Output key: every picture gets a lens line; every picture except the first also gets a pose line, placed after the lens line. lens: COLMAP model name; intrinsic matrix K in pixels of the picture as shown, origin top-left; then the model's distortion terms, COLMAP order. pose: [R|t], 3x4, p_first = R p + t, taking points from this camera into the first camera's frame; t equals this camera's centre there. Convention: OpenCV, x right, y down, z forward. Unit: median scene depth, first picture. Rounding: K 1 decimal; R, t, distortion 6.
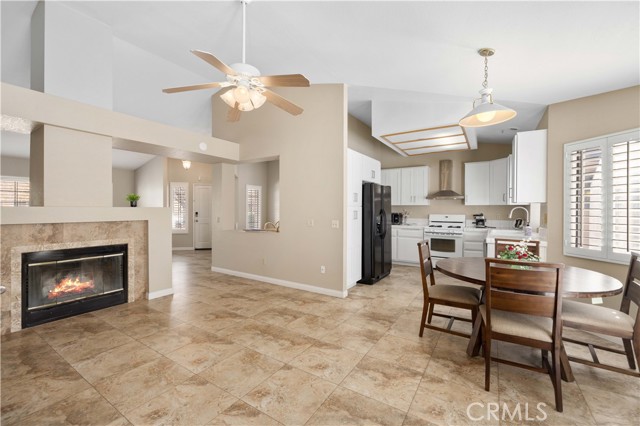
lens RADIAL K [[269.6, 0, 319.6], [0, 269.6, 209.4], [0, 0, 1]] dist [-0.001401, 0.000543]
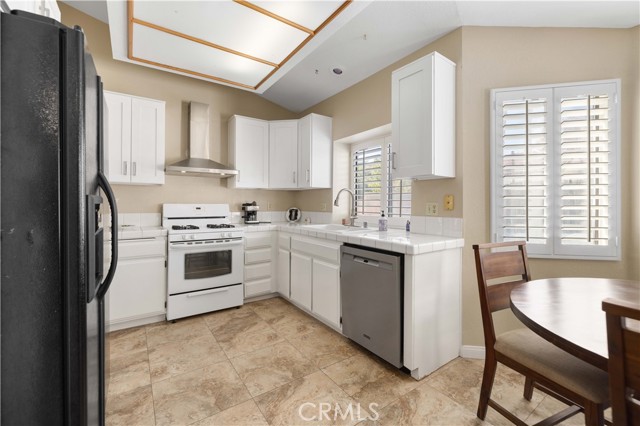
lens RADIAL K [[269.6, 0, 321.3], [0, 269.6, 204.7], [0, 0, 1]] dist [-0.001401, 0.000543]
pose [[0.379970, -0.003838, 0.924991, 0.120072], [0.003383, 0.999990, 0.002760, 0.035071], [-0.924993, 0.002080, 0.379979, 1.011865]]
